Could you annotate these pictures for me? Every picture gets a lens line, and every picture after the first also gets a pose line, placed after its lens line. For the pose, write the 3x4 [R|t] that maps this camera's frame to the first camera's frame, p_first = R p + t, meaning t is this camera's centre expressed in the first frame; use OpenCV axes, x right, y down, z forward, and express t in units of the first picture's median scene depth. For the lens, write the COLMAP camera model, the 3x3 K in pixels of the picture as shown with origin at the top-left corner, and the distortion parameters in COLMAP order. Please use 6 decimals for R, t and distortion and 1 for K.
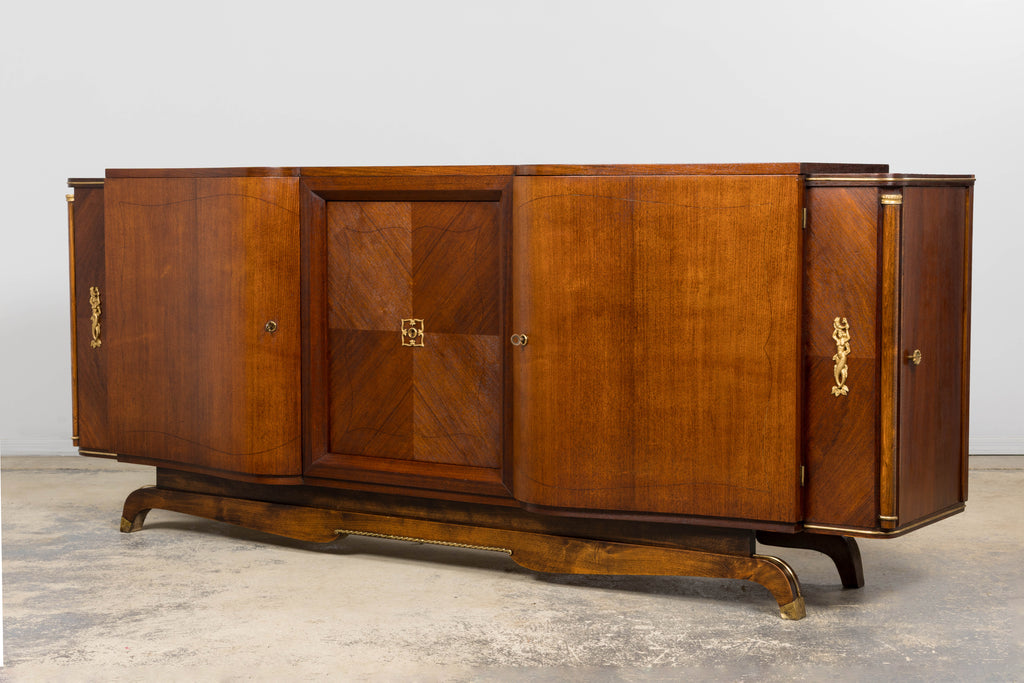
lens RADIAL K [[1920.7, 0, 512.0], [0, 1920.7, 341.5], [0, 0, 1]] dist [0.000275, 0.048205]
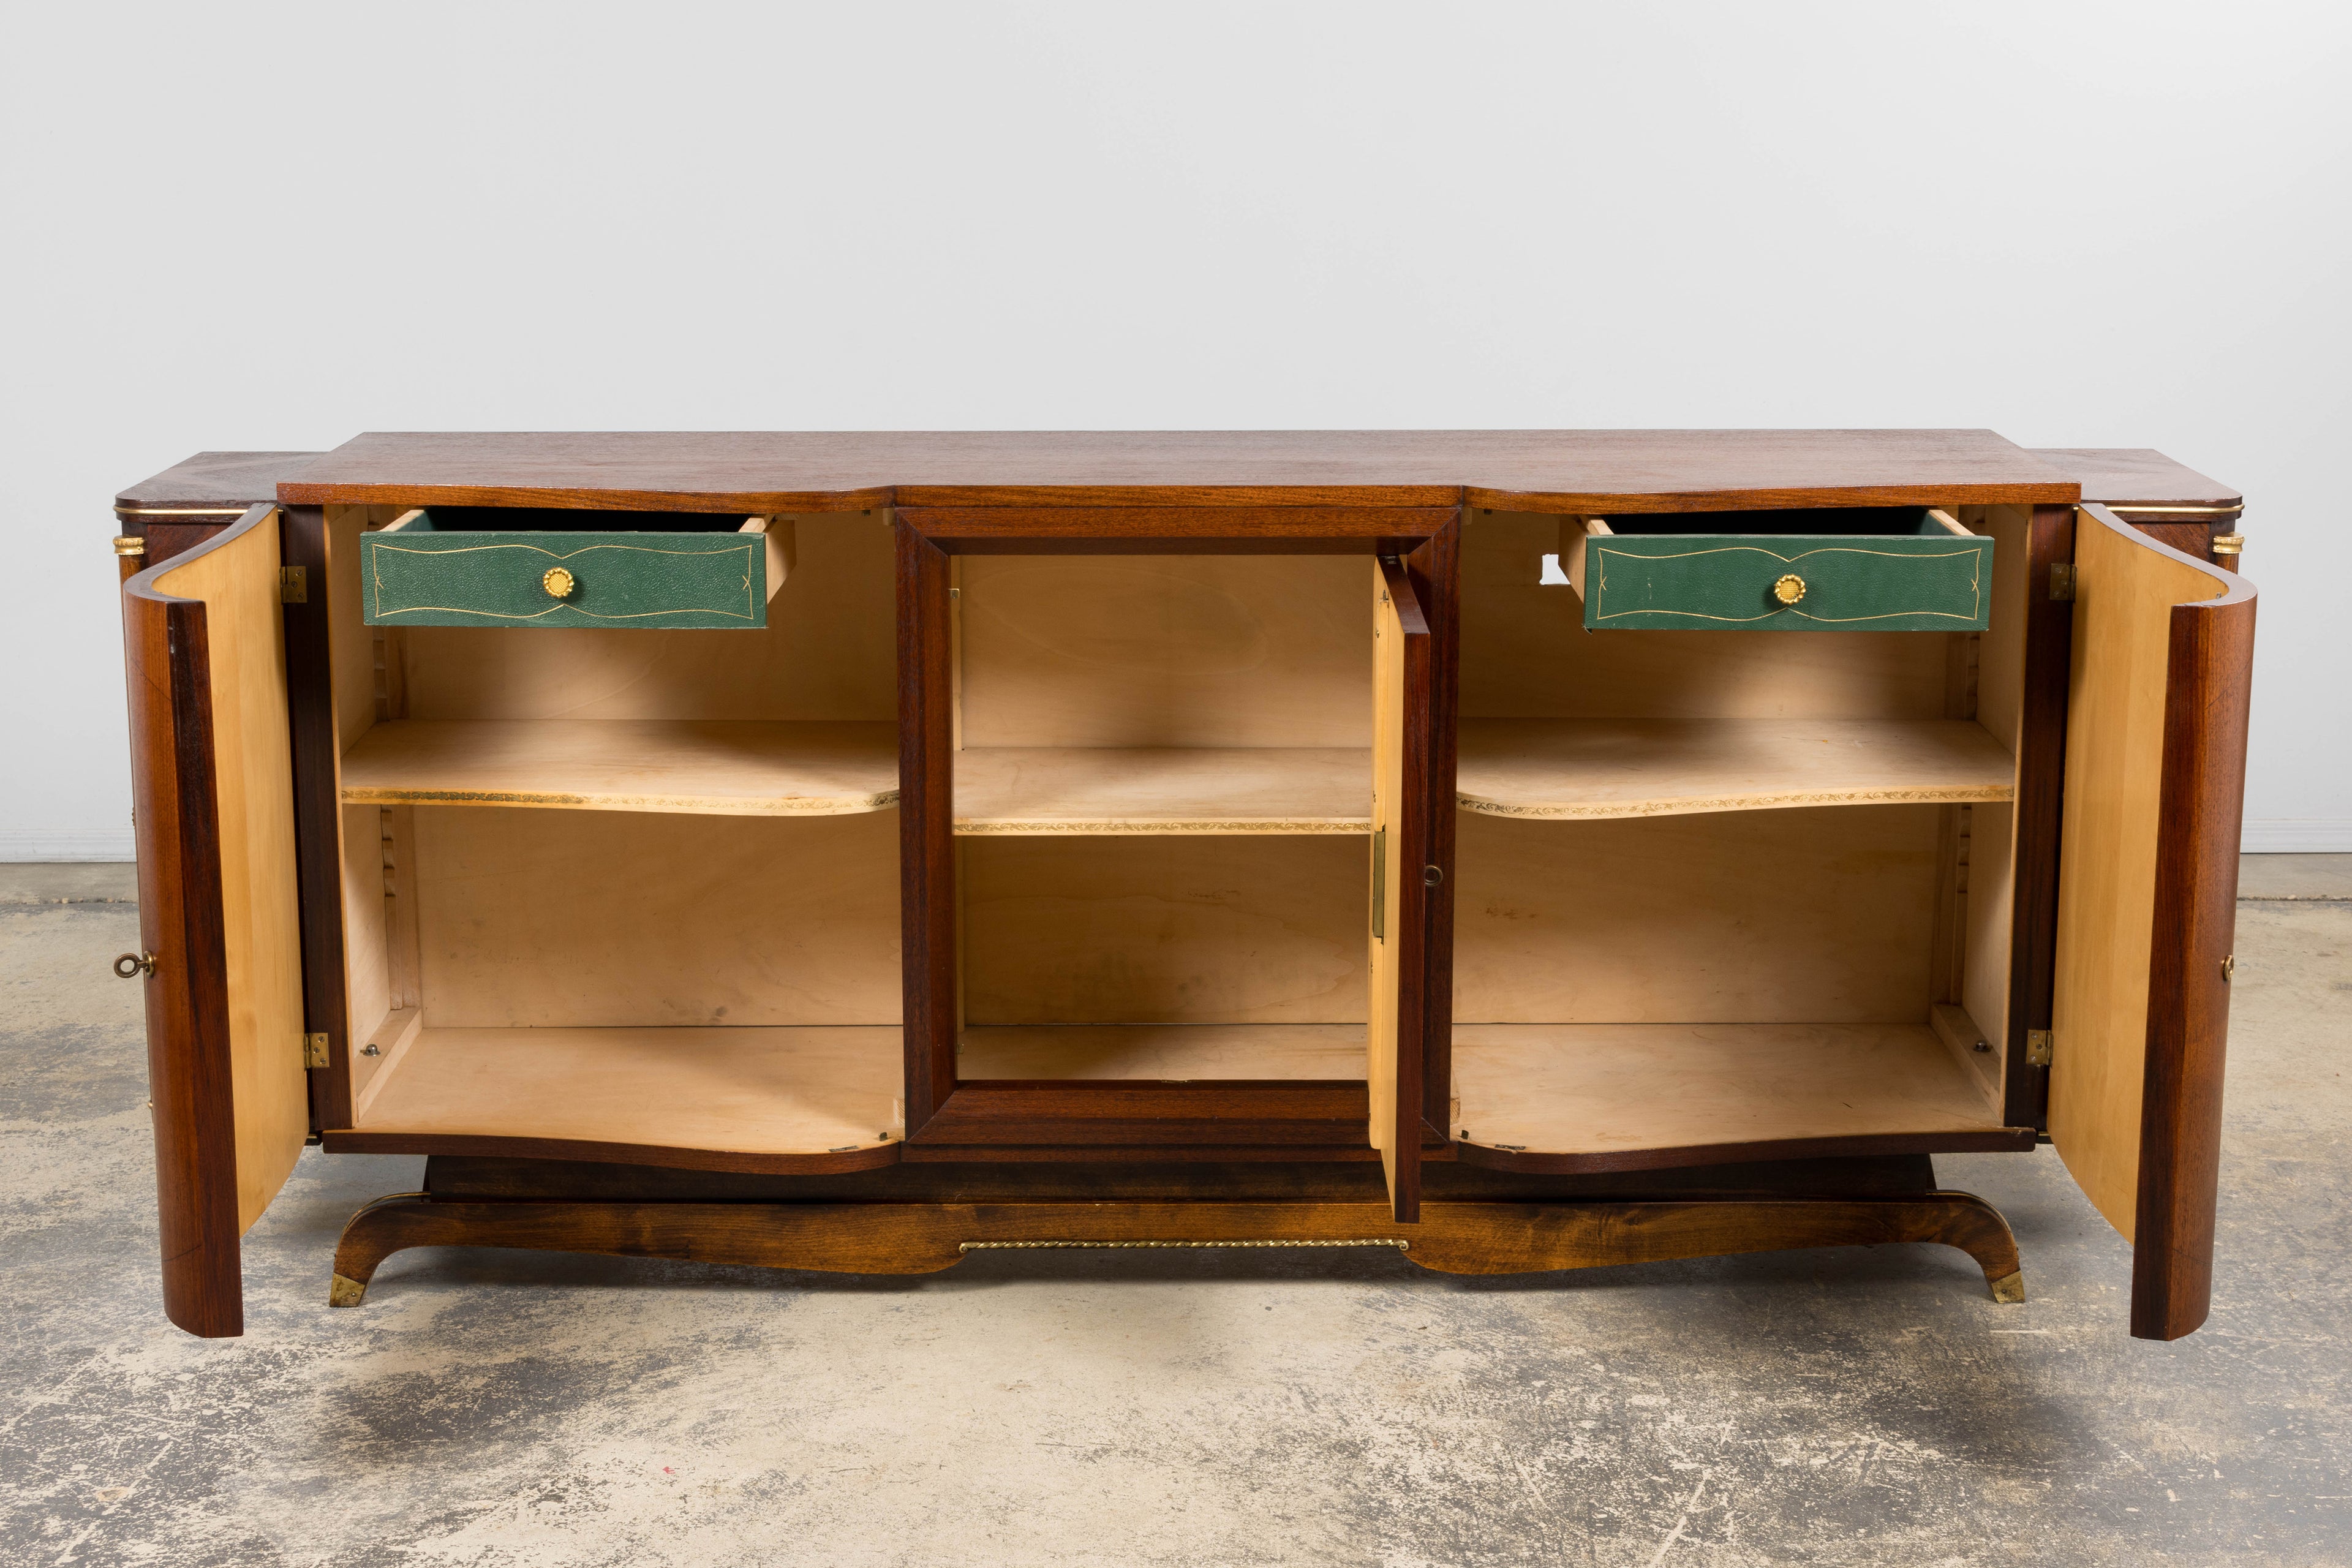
lens RADIAL K [[3870.2, 0, 1150.5], [0, 3870.2, 814.5], [0, 0, 1]] dist [-0.012807, 0.066209]
pose [[0.836692, -0.118183, 0.534771, -0.597071], [0.043765, 0.987745, 0.149816, -0.159056], [-0.545923, -0.101945, 0.831610, 0.214436]]
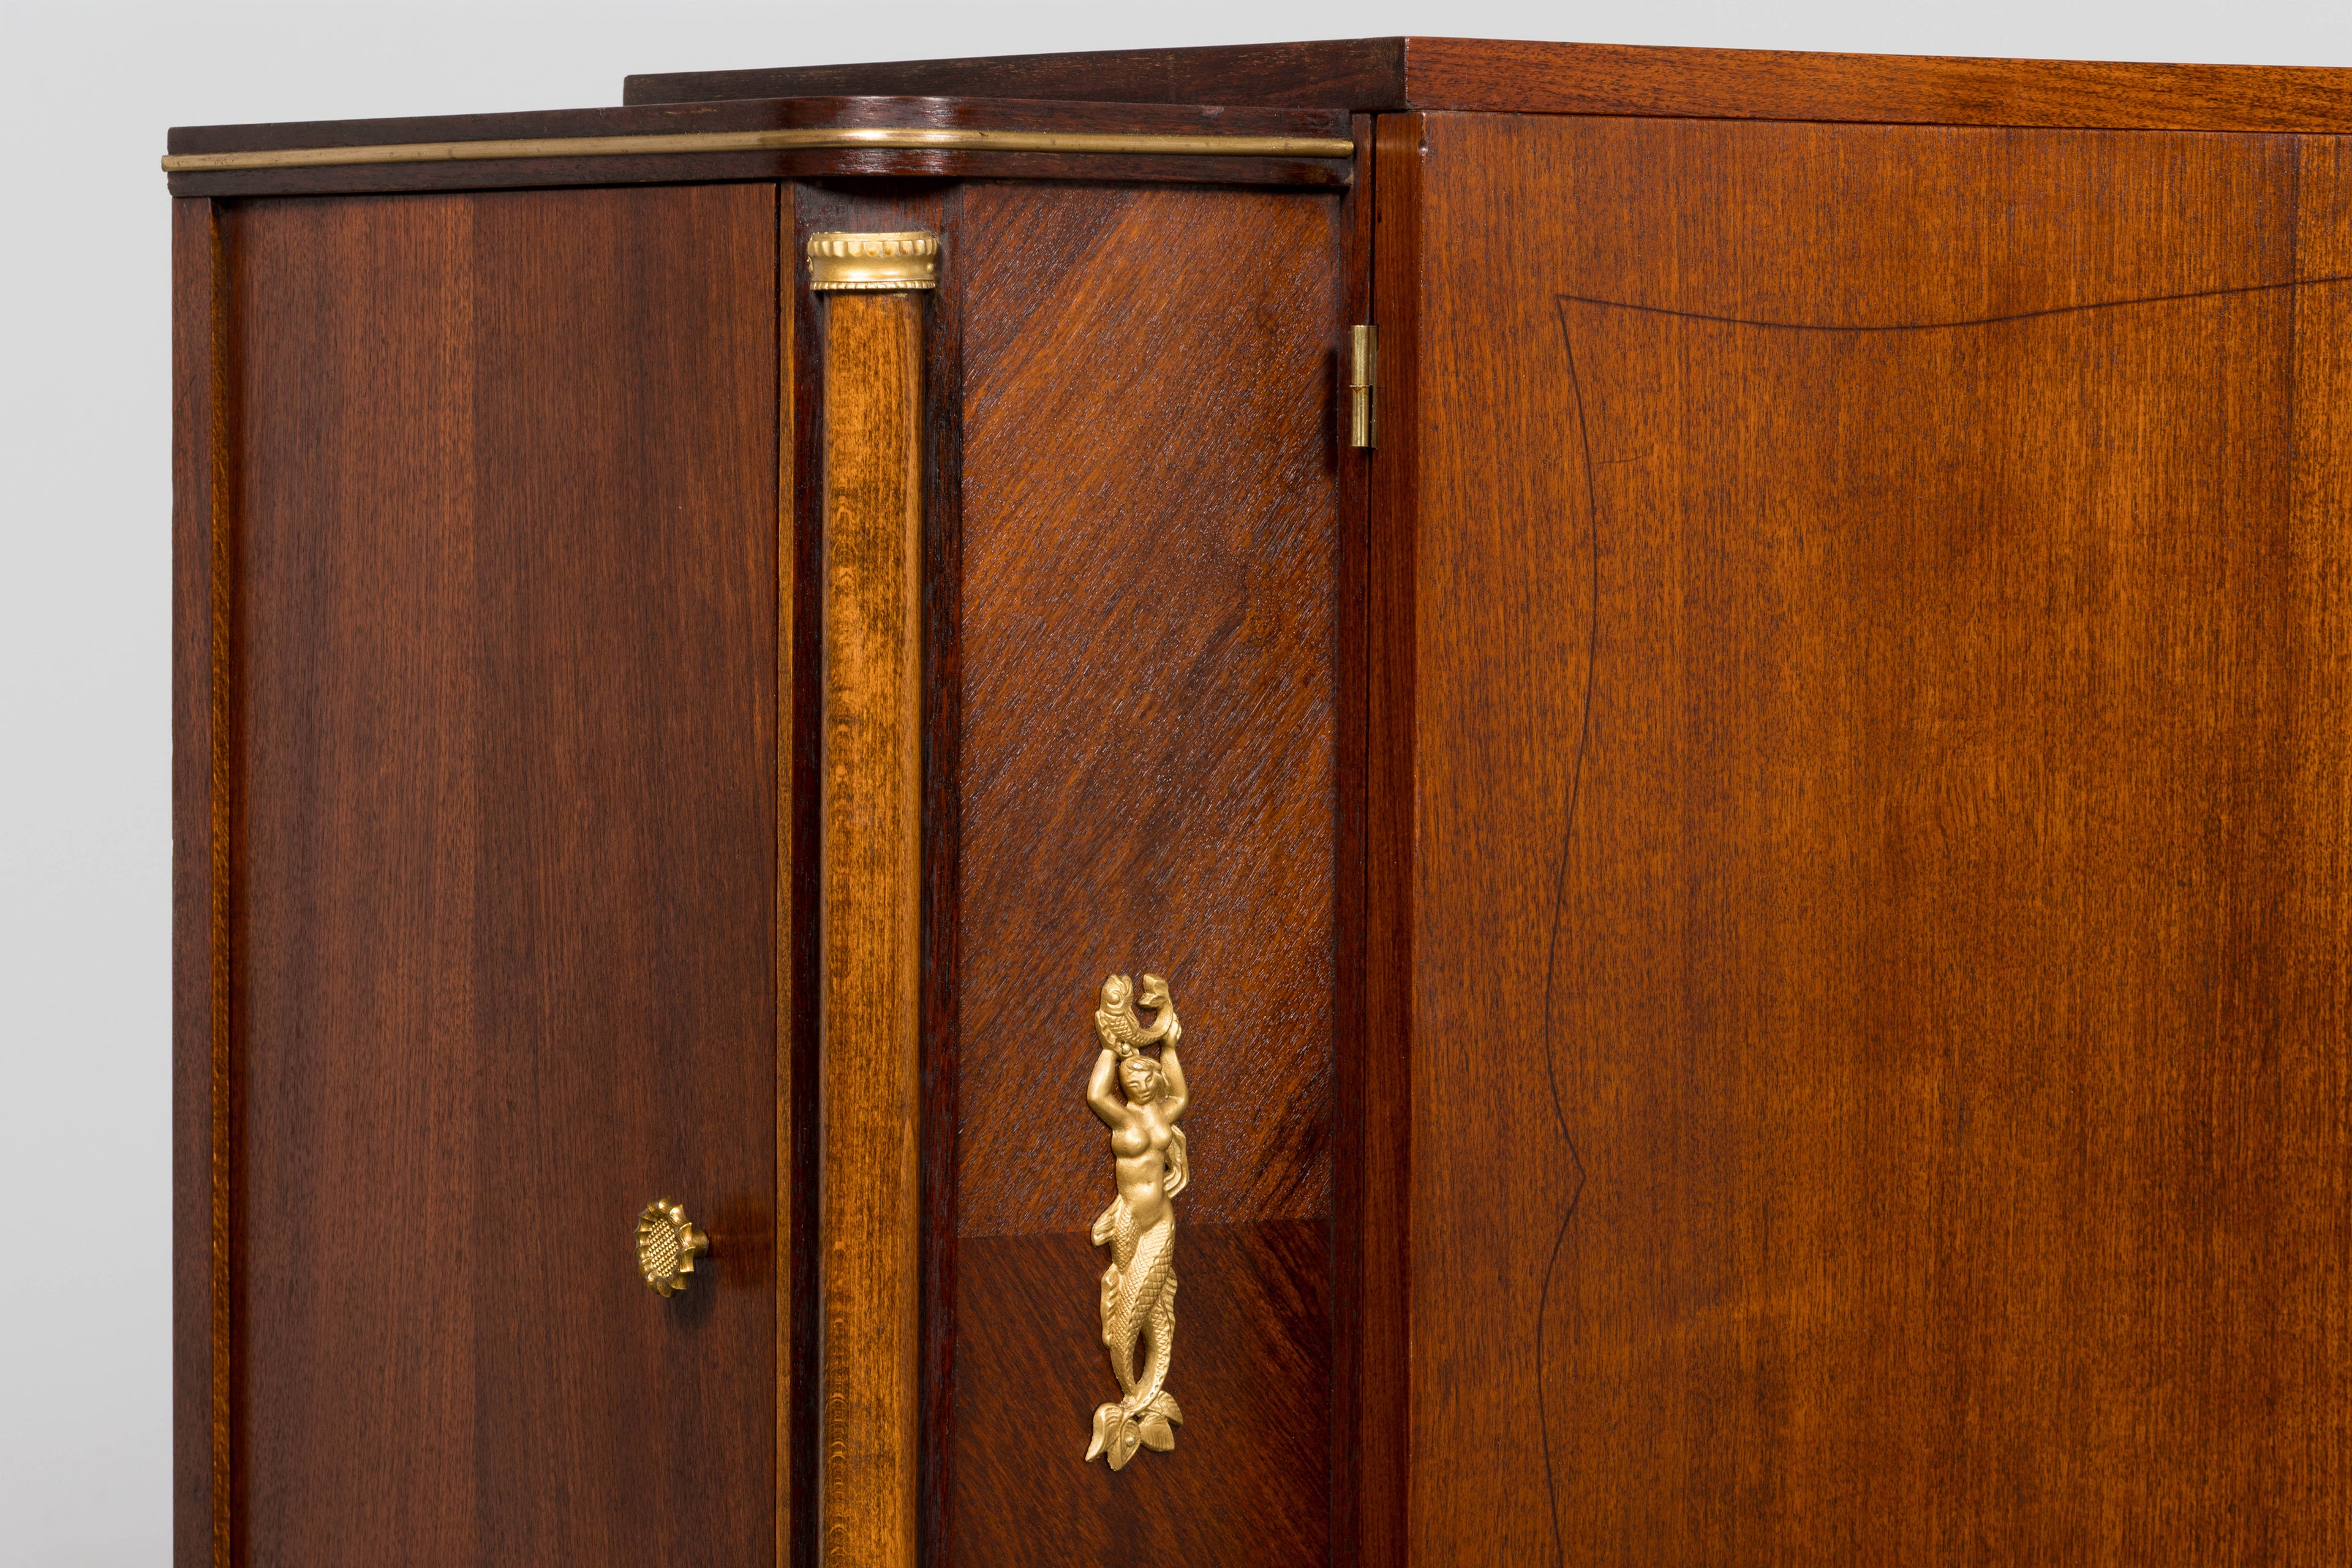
lens RADIAL K [[8997.7, 0, 1177.0], [0, 8997.7, 1008.5], [0, 0, 1]] dist [-0.055293, -0.350582]
pose [[0.336086, -0.060001, 0.939918, -0.911023], [0.069264, 0.996841, 0.038868, -0.058083], [-0.939281, 0.052040, 0.339180, 0.948454]]
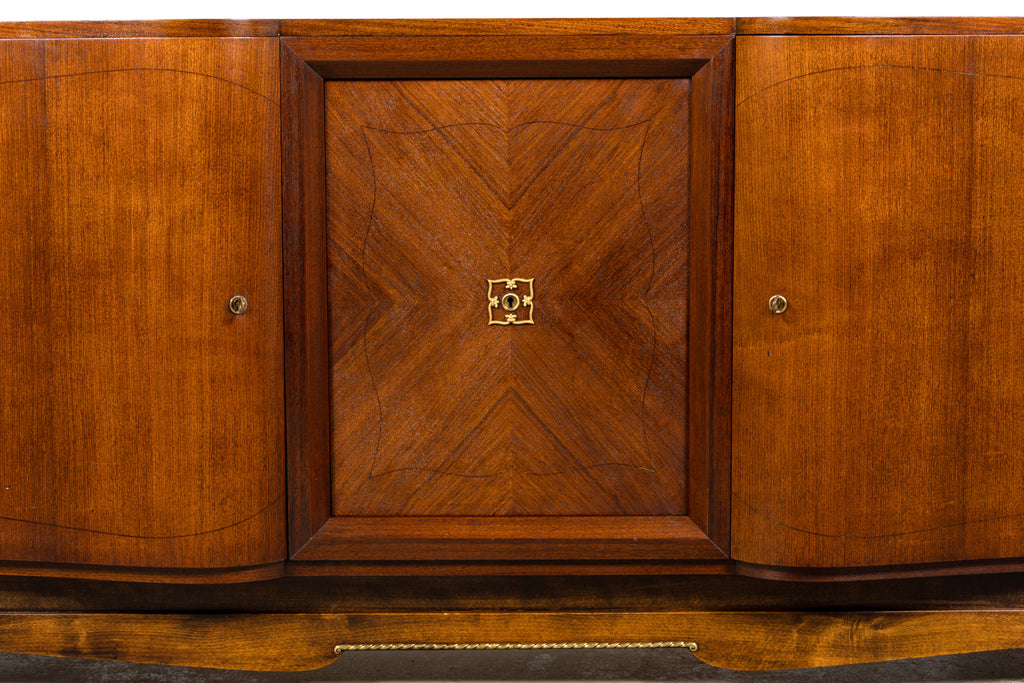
lens RADIAL K [[2399.1, 0, 510.6], [0, 2399.1, 375.3], [0, 0, 1]] dist [-0.037443, 0.187211]
pose [[0.840464, -0.076547, 0.536433, -0.470221], [0.046698, 0.996521, 0.069034, -0.034479], [-0.539851, -0.032970, 0.841115, 0.394453]]
